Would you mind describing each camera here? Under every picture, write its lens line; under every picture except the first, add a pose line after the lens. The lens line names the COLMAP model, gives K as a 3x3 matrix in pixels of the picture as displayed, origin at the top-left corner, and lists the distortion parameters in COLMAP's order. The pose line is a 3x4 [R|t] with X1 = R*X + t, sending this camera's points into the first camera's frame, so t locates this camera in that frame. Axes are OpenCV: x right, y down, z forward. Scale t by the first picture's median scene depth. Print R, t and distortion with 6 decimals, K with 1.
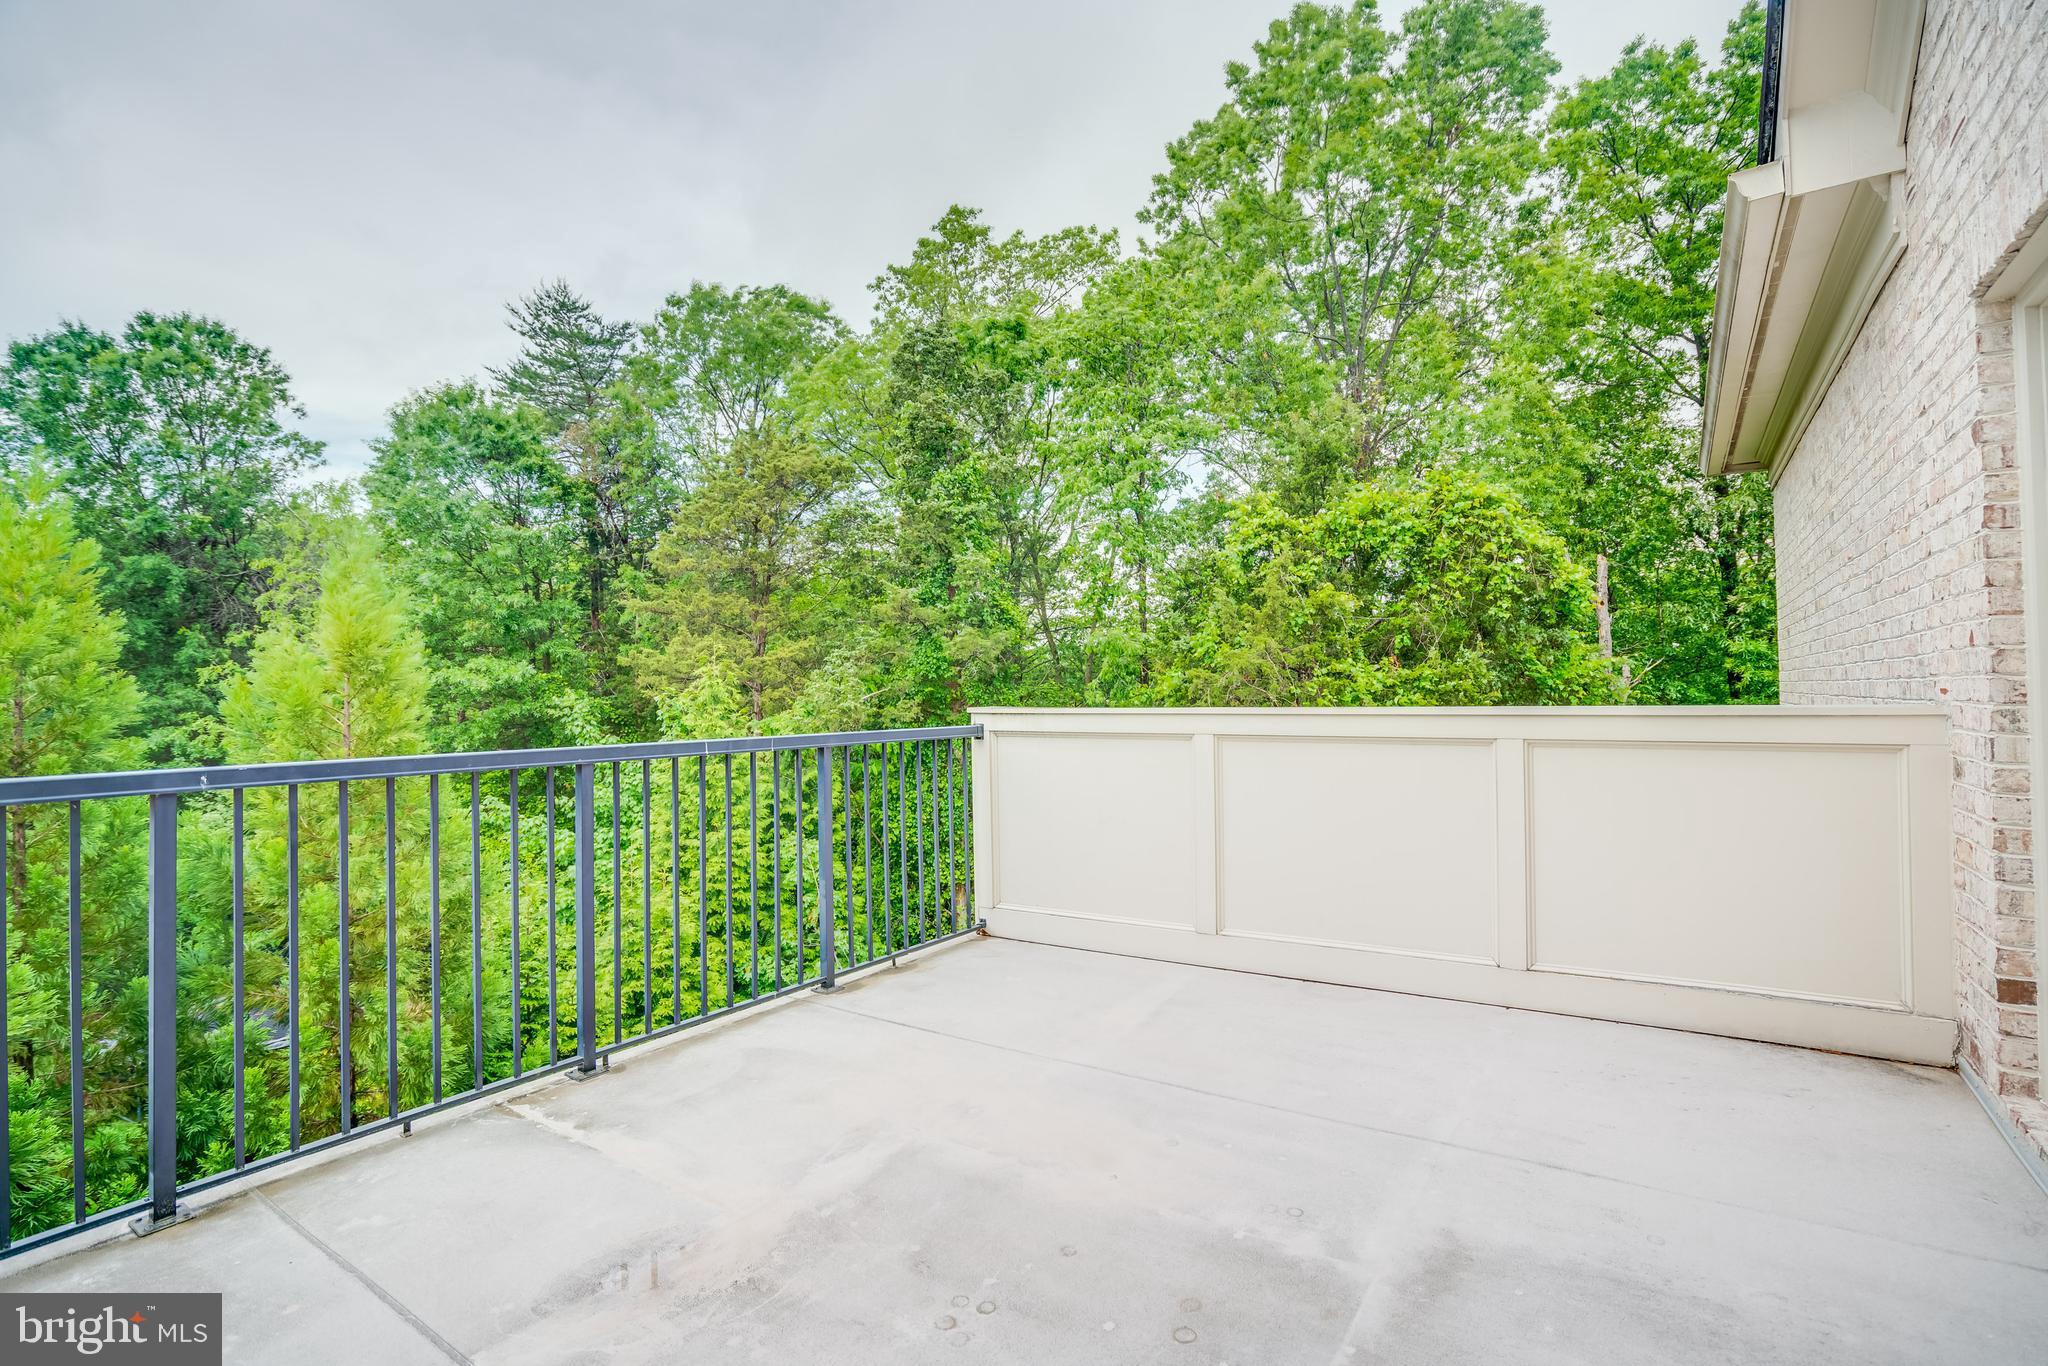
lens RADIAL K [[961.4, 0, 1032.4], [0, 961.4, 661.2], [0, 0, 1]] dist [-0.059270, 0.027003]
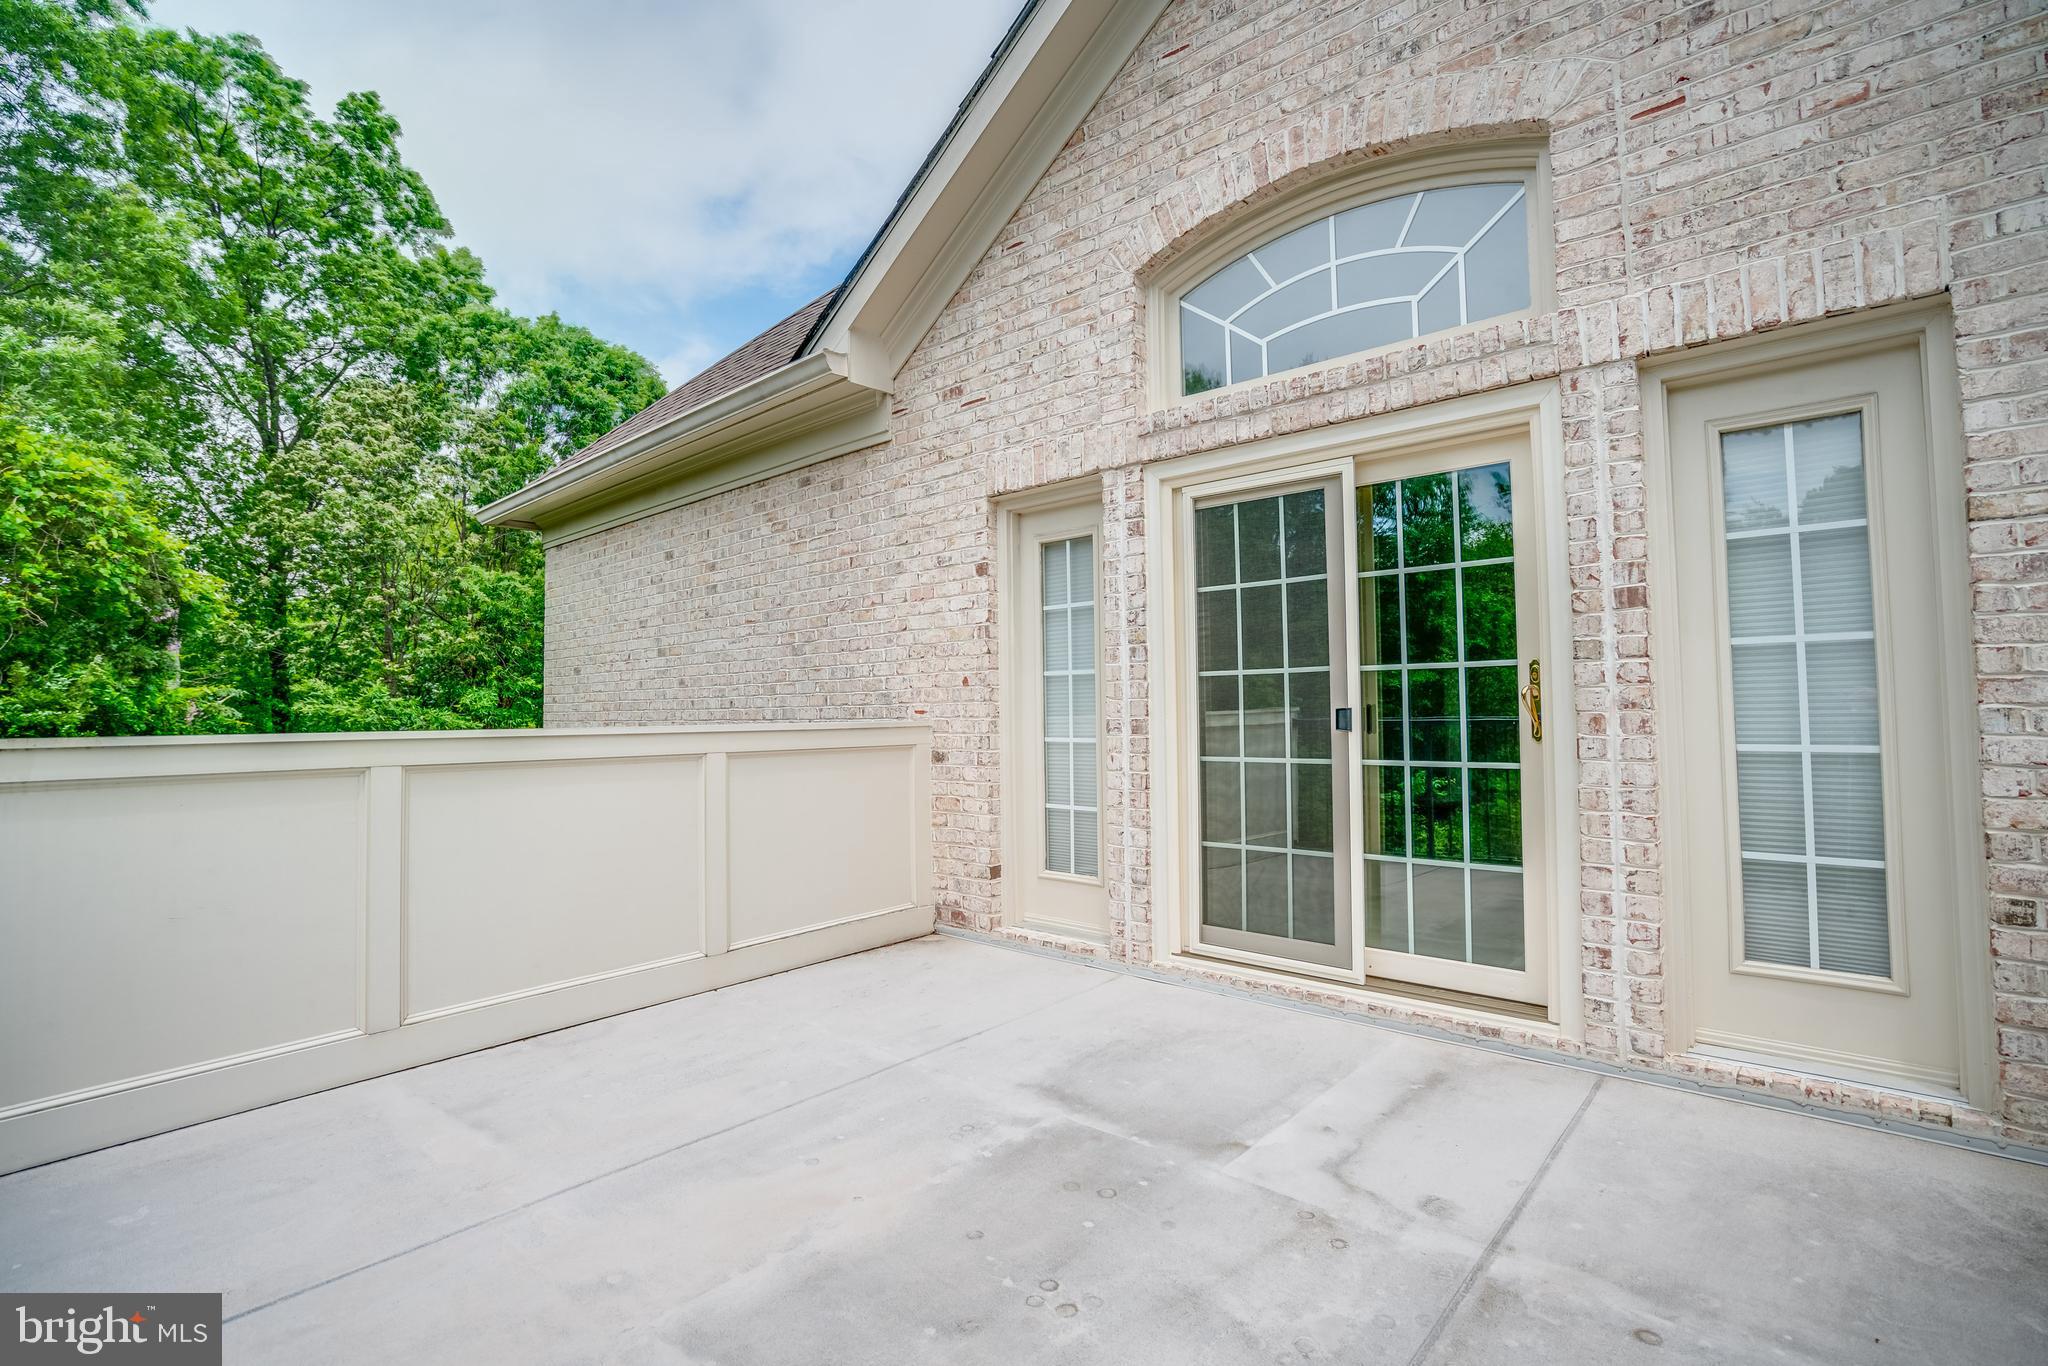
lens RADIAL K [[961.4, 0, 1032.4], [0, 961.4, 661.2], [0, 0, 1]] dist [-0.059270, 0.027003]
pose [[0.123814, 0.058894, 0.990556, -0.900219], [-0.020787, 0.998172, -0.056749, 0.043218], [-0.992088, -0.013564, 0.124812, 0.714879]]
